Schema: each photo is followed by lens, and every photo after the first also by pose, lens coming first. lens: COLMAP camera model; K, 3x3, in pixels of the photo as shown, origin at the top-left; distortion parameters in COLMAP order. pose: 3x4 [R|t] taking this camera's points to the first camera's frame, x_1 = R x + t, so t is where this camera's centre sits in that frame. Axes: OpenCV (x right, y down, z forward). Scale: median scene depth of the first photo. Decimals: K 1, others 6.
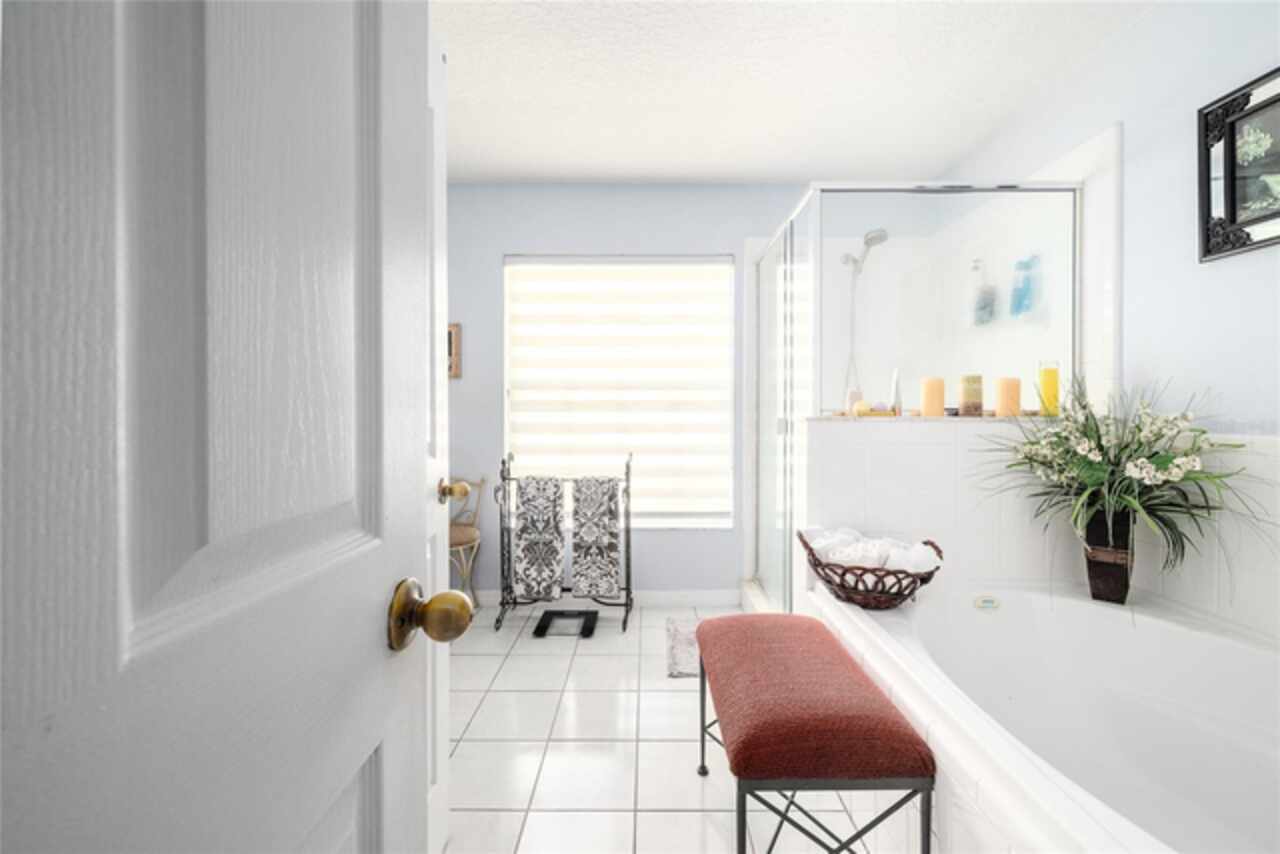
lens RADIAL K [[512.5, 0, 643.3], [0, 512.5, 415.8], [0, 0, 1]] dist [0.000860, 0.000381]
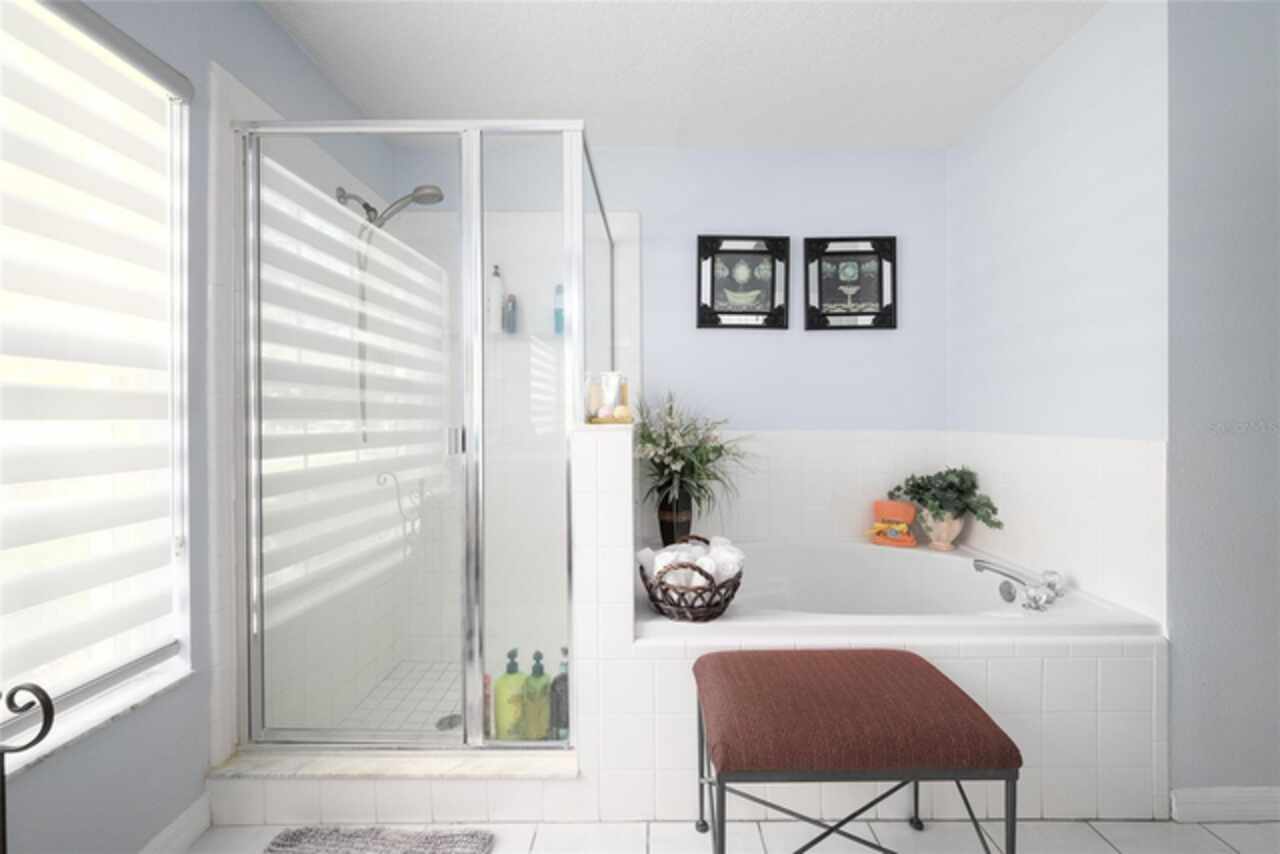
lens RADIAL K [[512.5, 0, 643.3], [0, 512.5, 415.8], [0, 0, 1]] dist [0.000860, 0.000381]
pose [[-0.002387, -0.000184, 0.999997, -0.382013], [0.010477, 0.999945, 0.000209, -0.009577], [-0.999942, 0.010477, -0.002385, 0.786267]]
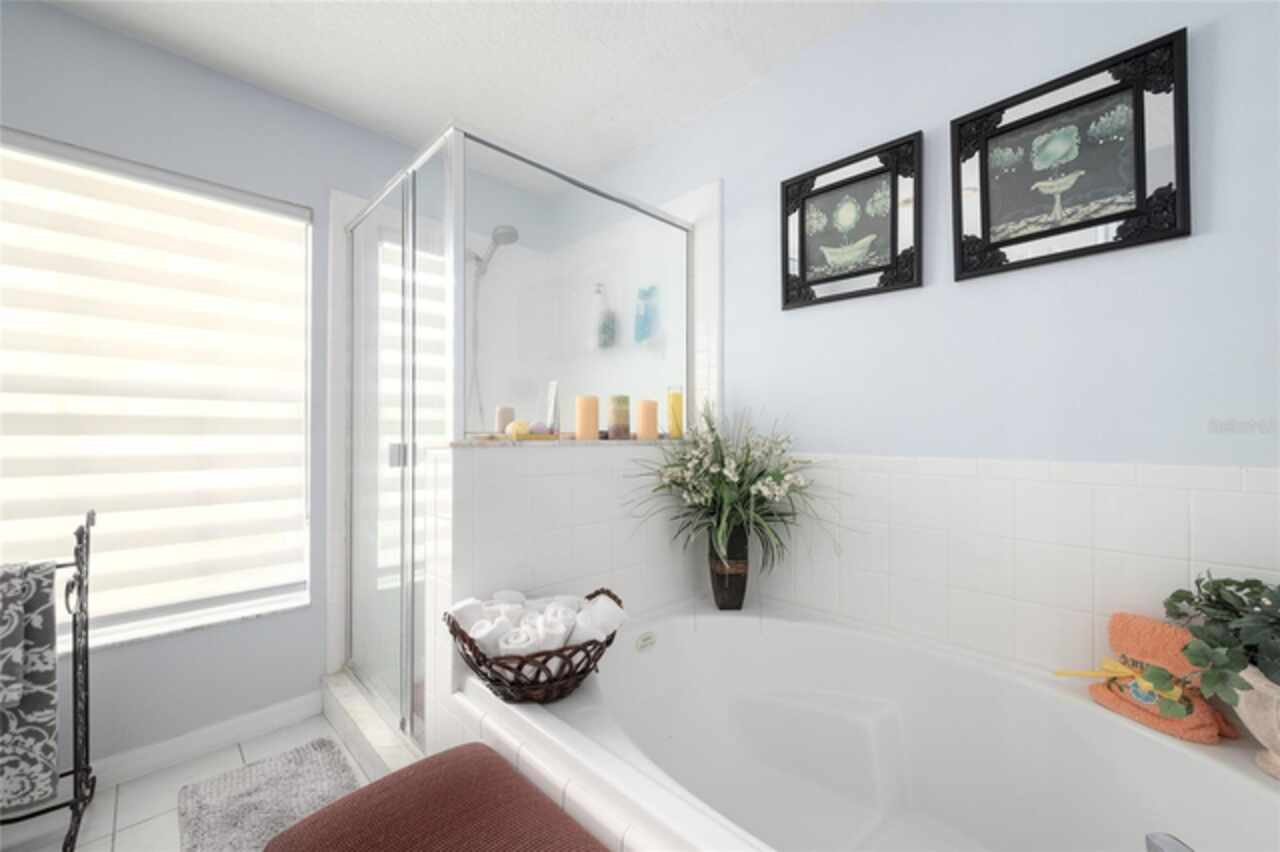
lens RADIAL K [[508.9, 0, 647.3], [0, 508.9, 431.9], [0, 0, 1]] dist [-0.000969, 0.000224]
pose [[0.707445, 0.003084, 0.706761, 0.015243], [0.007573, 0.999900, -0.011944, -0.001163], [-0.706727, 0.013802, 0.707351, 0.257914]]
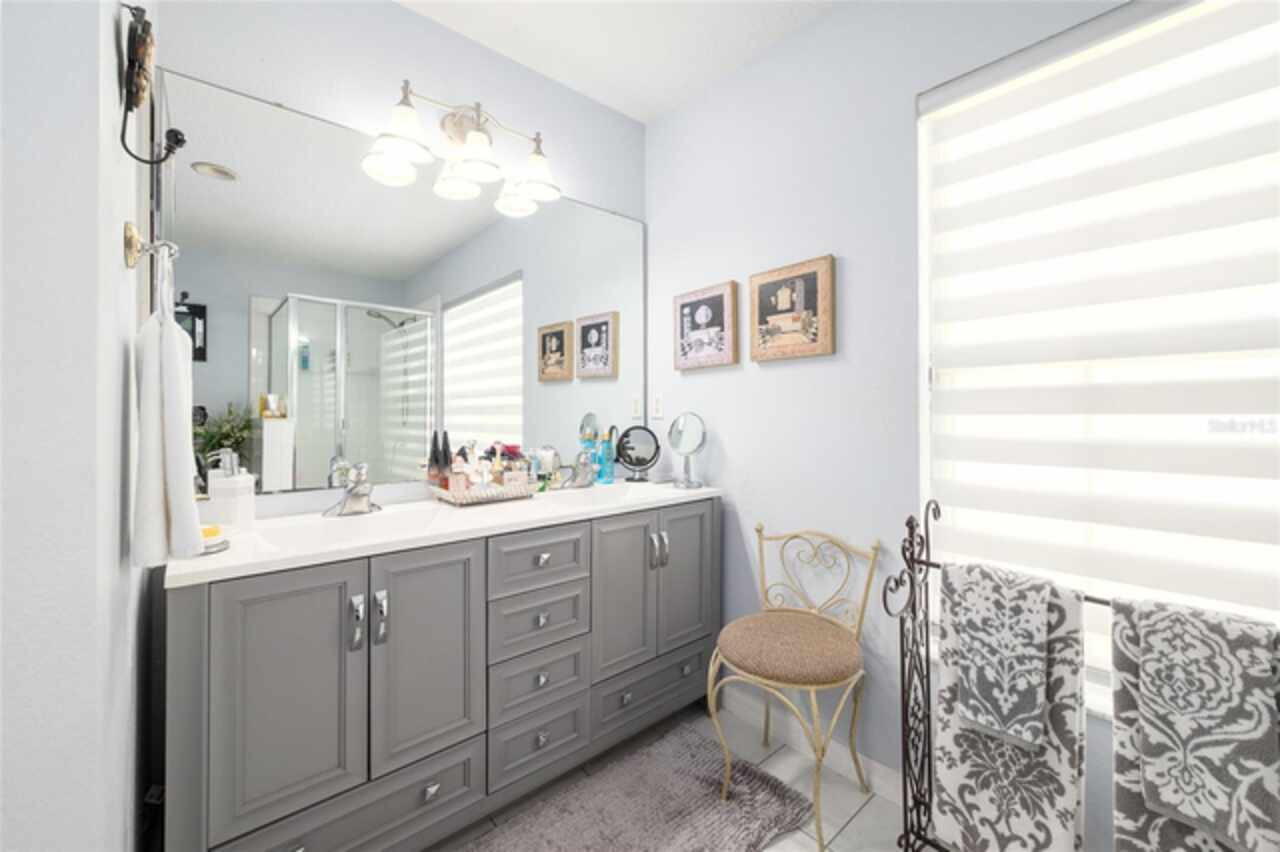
lens RADIAL K [[512.5, 0, 643.3], [0, 512.5, 414.8], [0, 0, 1]] dist [0.000860, 0.000381]
pose [[0.668462, -0.005924, -0.743723, -0.111549], [-0.000728, 0.999963, -0.008619, -0.005183], [0.743746, 0.006303, 0.668433, 0.642075]]
